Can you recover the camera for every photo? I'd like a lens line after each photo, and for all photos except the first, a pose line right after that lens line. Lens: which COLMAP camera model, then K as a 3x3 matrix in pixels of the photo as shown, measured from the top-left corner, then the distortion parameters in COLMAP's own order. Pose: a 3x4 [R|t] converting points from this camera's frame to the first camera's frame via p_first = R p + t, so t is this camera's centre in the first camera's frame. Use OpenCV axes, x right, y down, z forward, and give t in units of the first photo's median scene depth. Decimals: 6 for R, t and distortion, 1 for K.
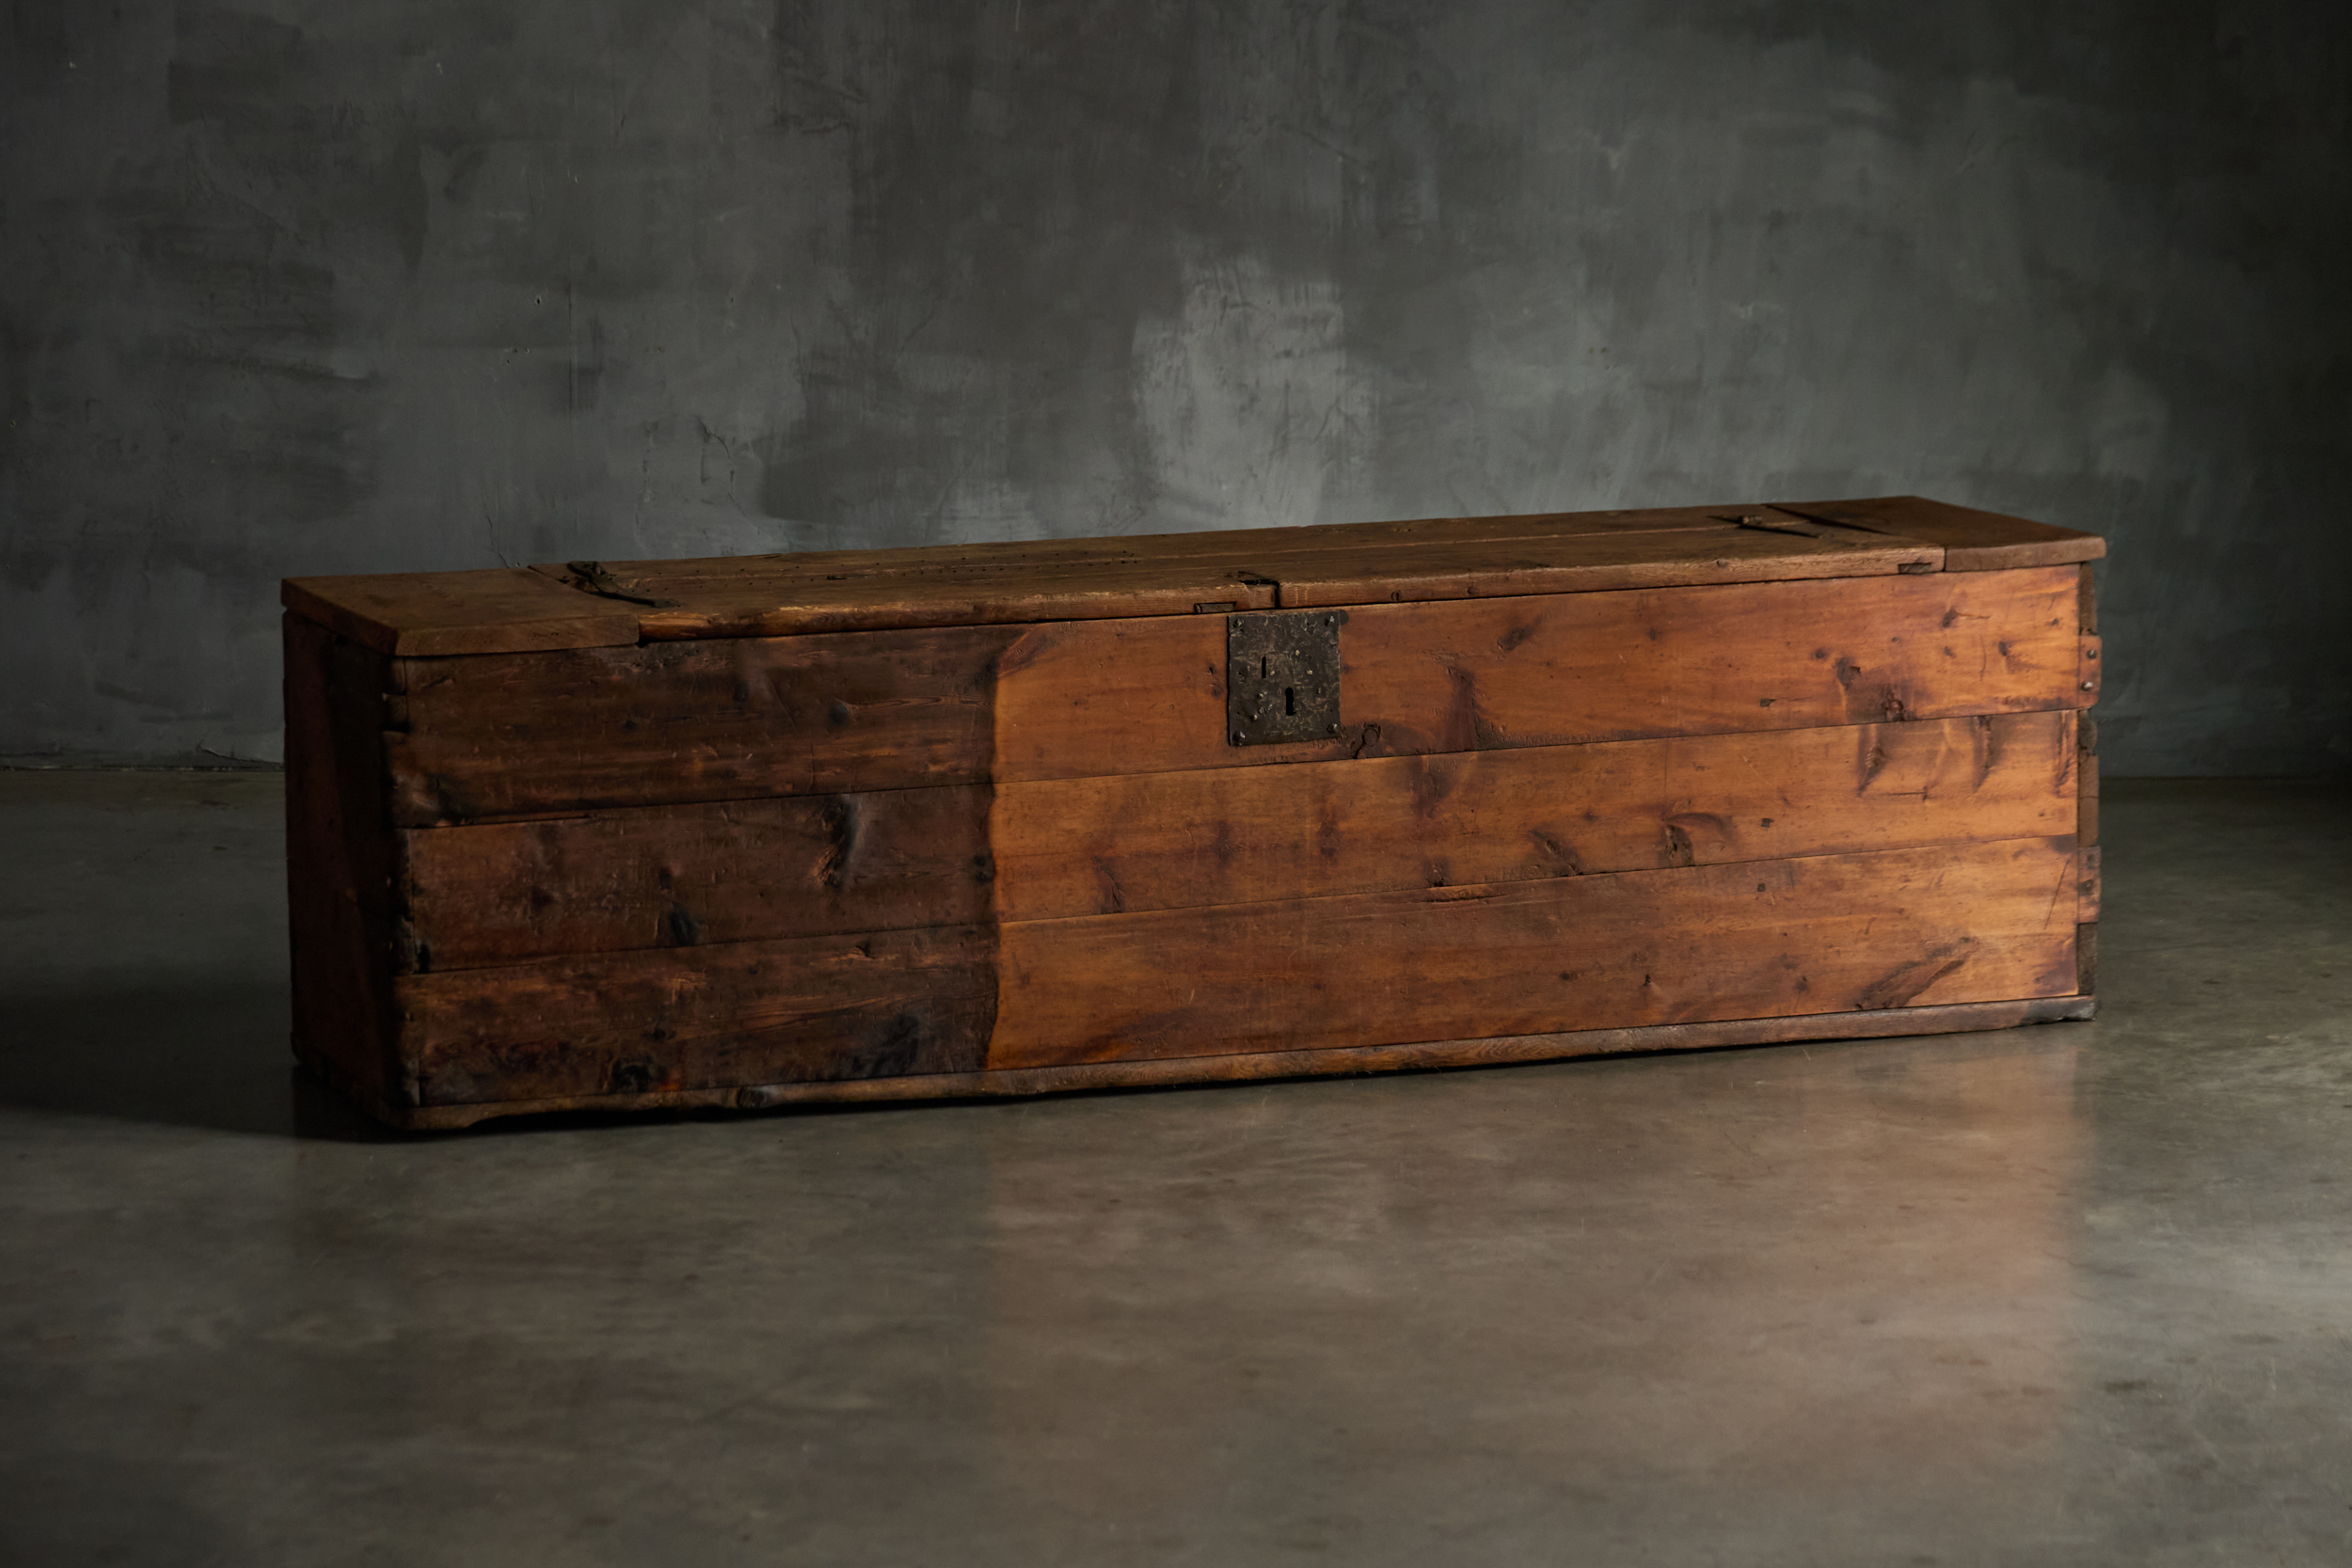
lens RADIAL K [[5754.4, 0, 1229.7], [0, 5754.4, 666.8], [0, 0, 1]] dist [-0.085849, 0.000000]
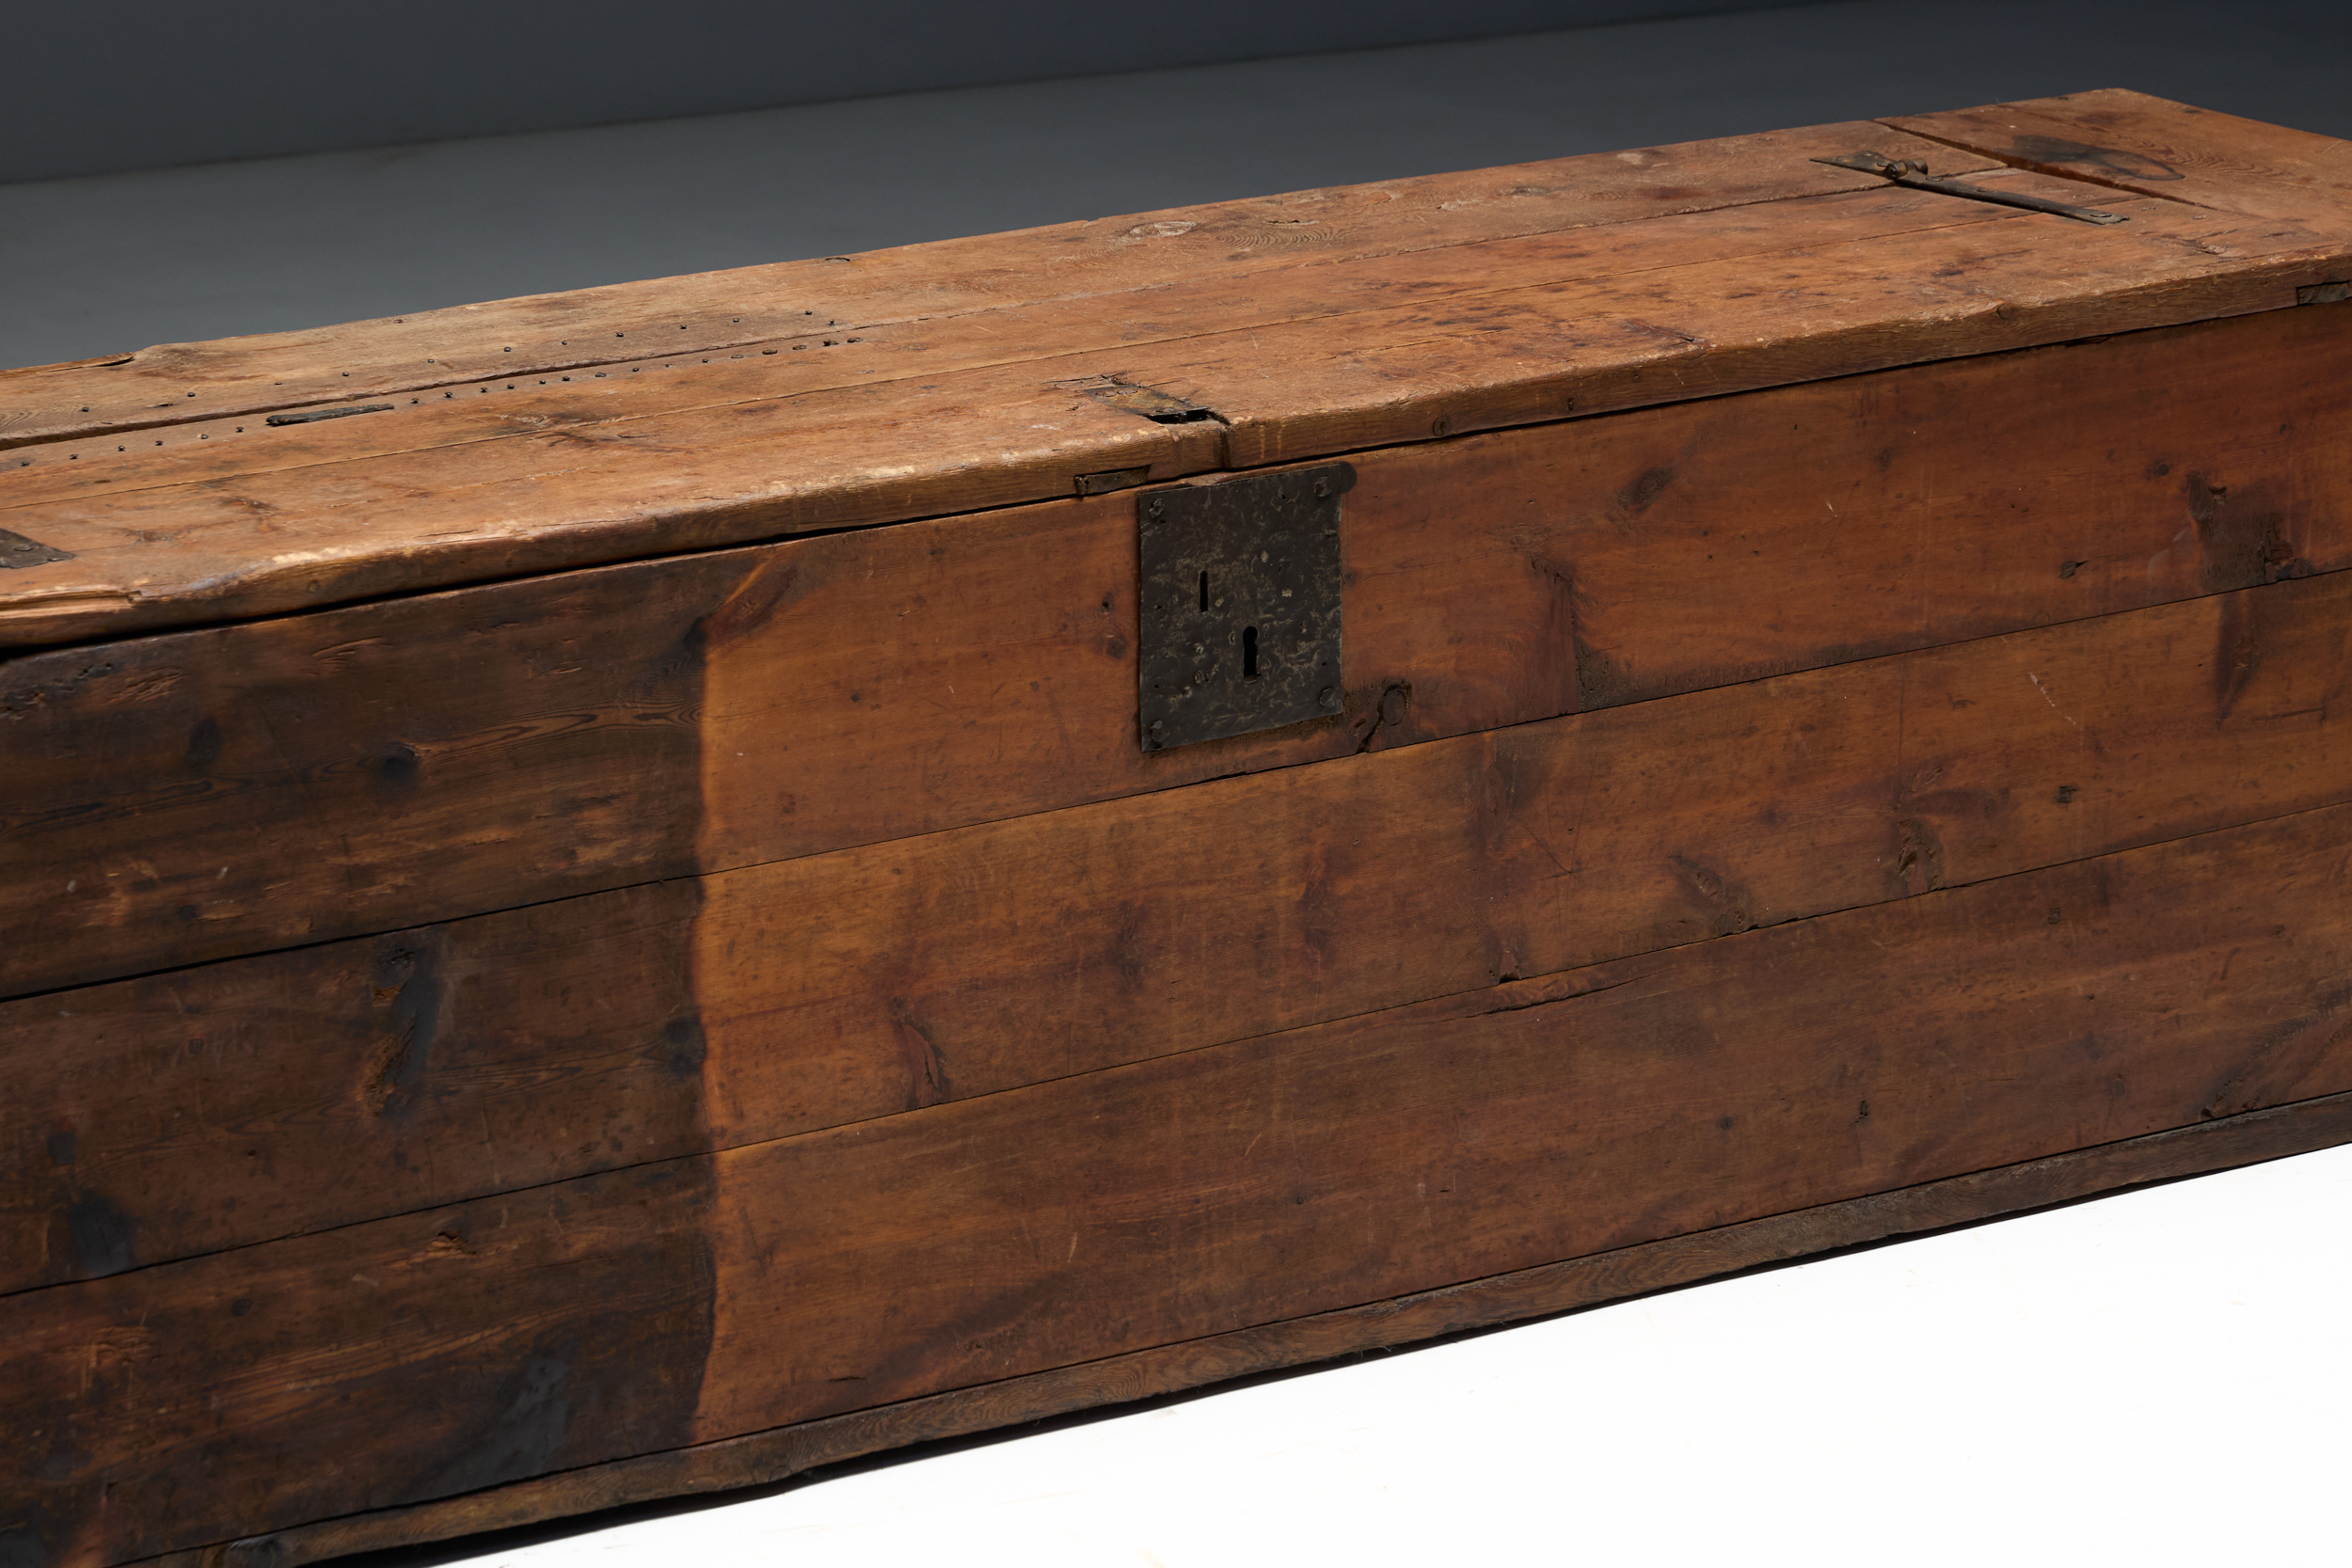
lens RADIAL K [[6950.9, 0, 1074.0], [0, 6950.9, 734.8], [0, 0, 1]] dist [-0.028757, 0.000000]
pose [[0.981920, -0.052464, 0.181882, -0.114137], [0.028318, 0.990725, 0.132898, -0.067281], [-0.187167, -0.125344, 0.974298, 0.418535]]
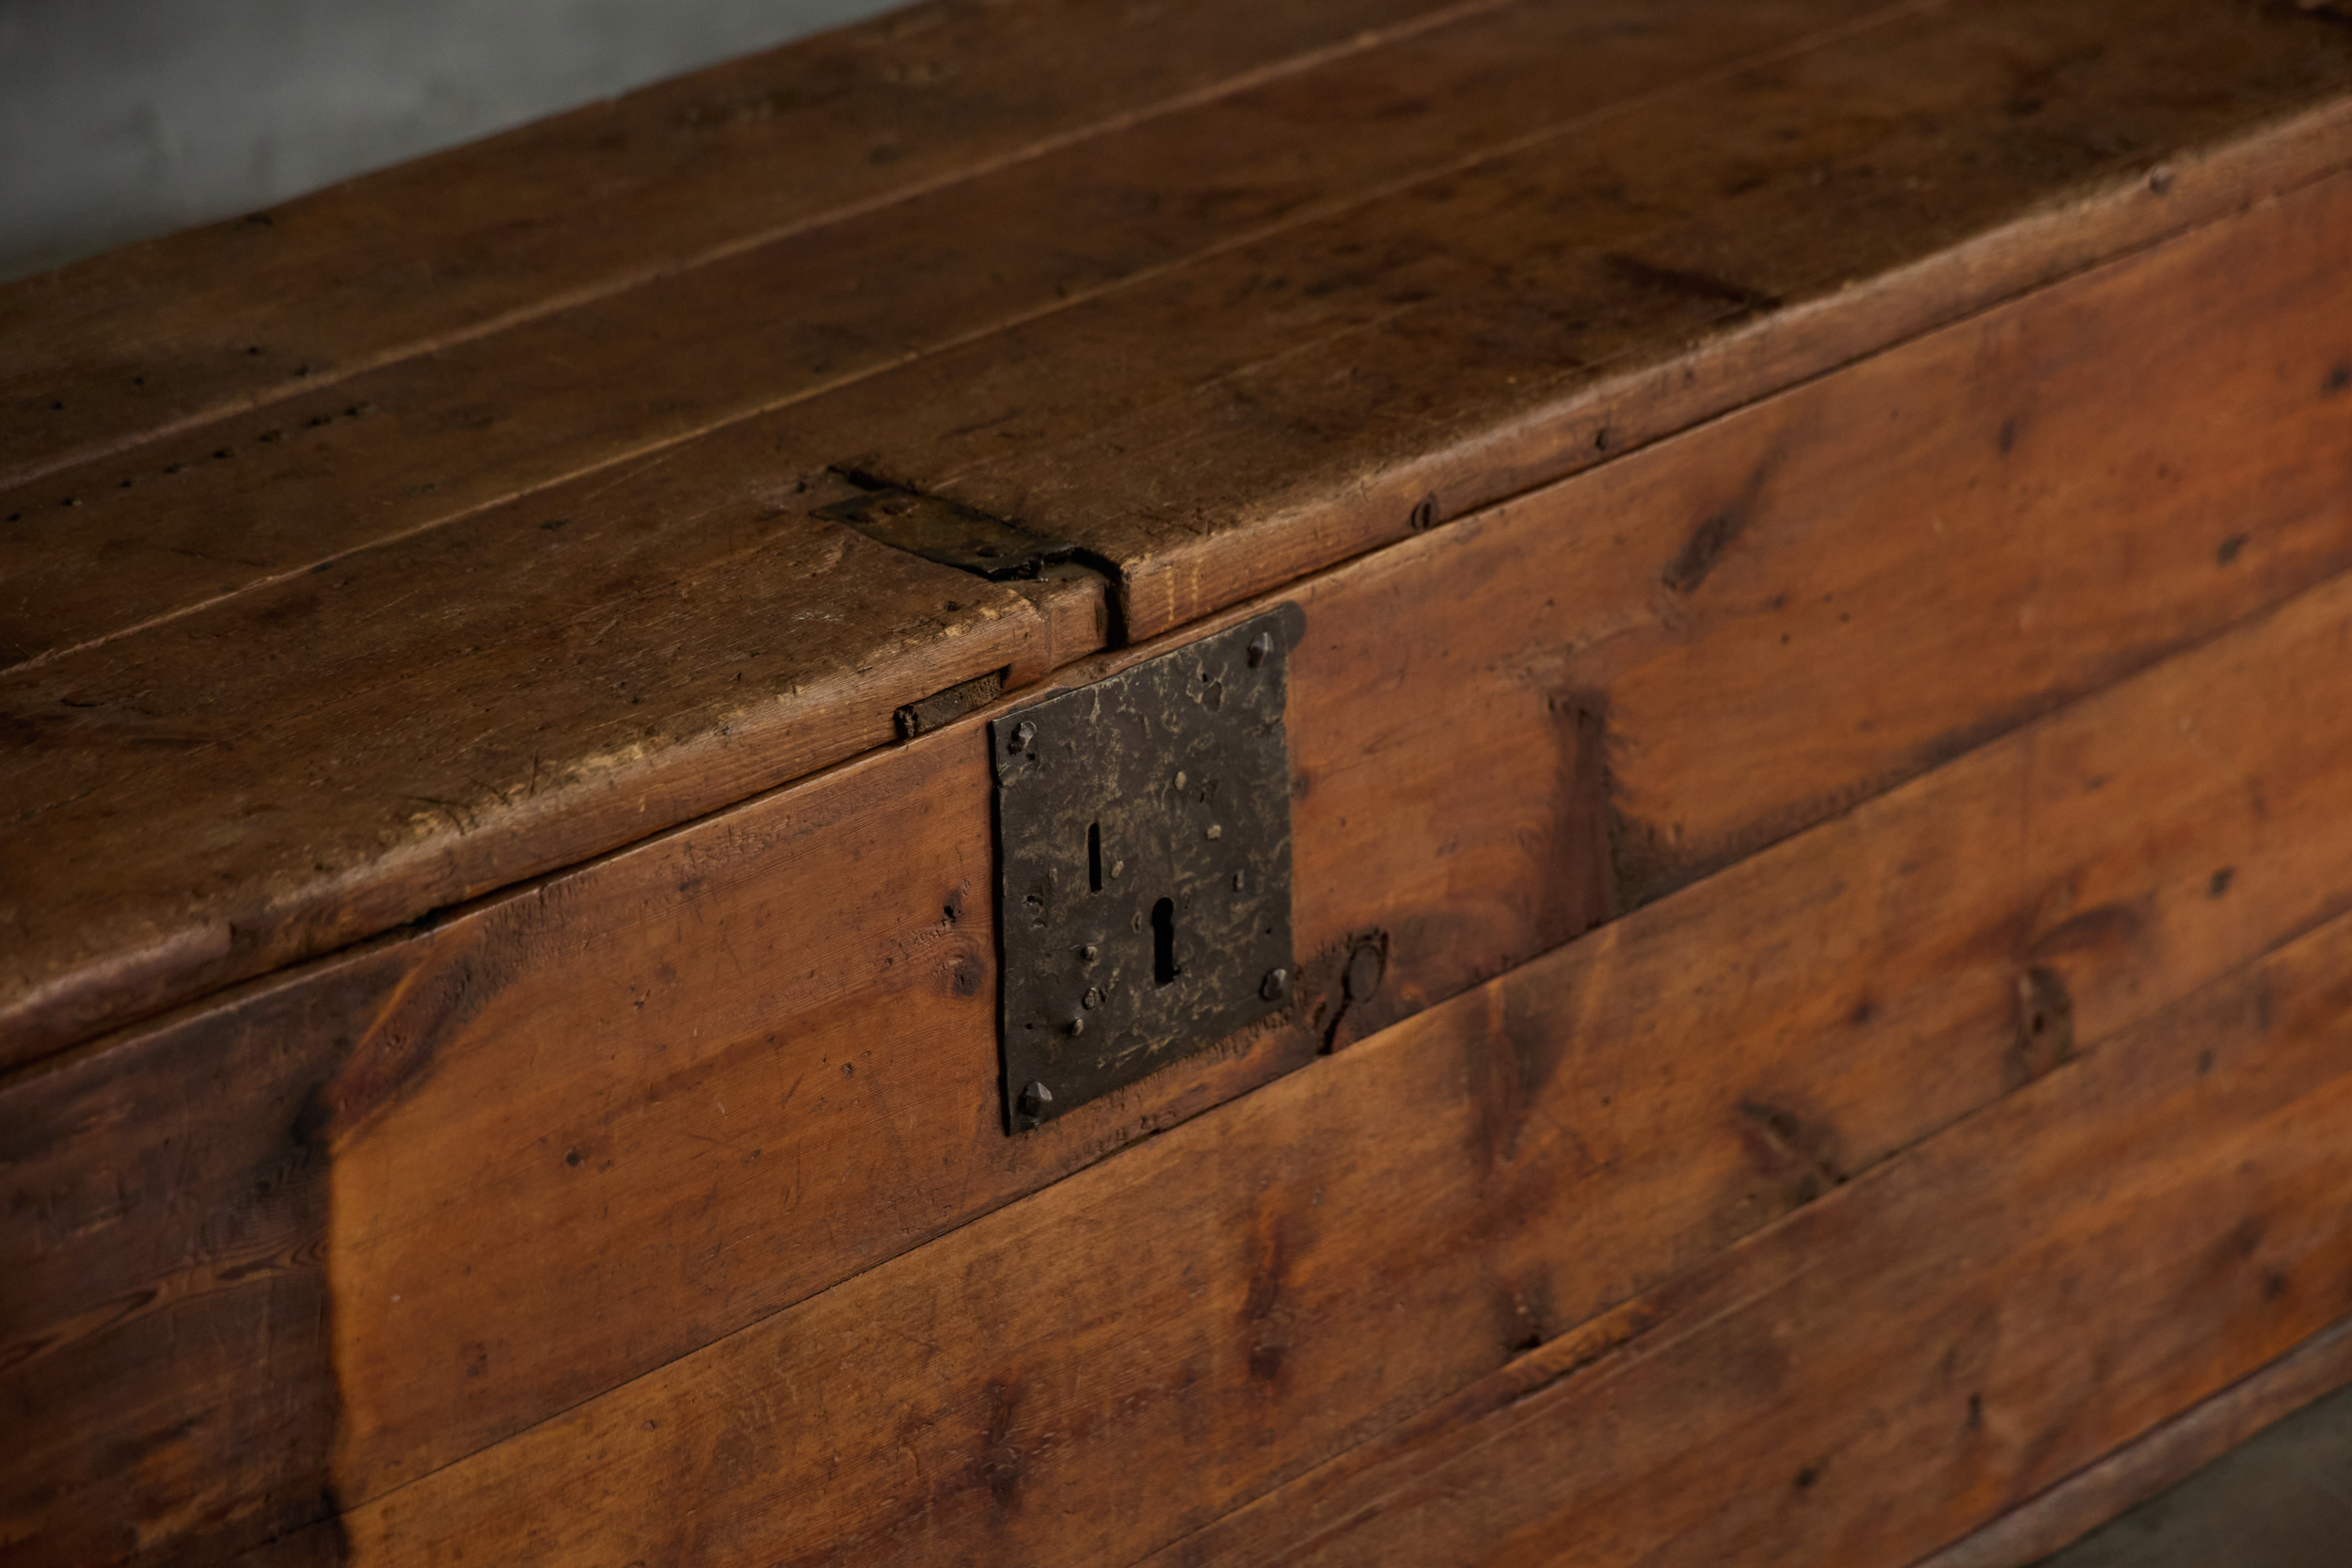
lens RADIAL K [[6950.9, 0, 1295.2], [0, 6950.9, 769.0], [0, 0, 1]] dist [-0.028757, 0.000000]
pose [[0.904605, -0.172361, 0.389847, -0.120197], [0.069361, 0.961930, 0.264347, -0.095671], [-0.420569, -0.212089, 0.882122, 0.688058]]
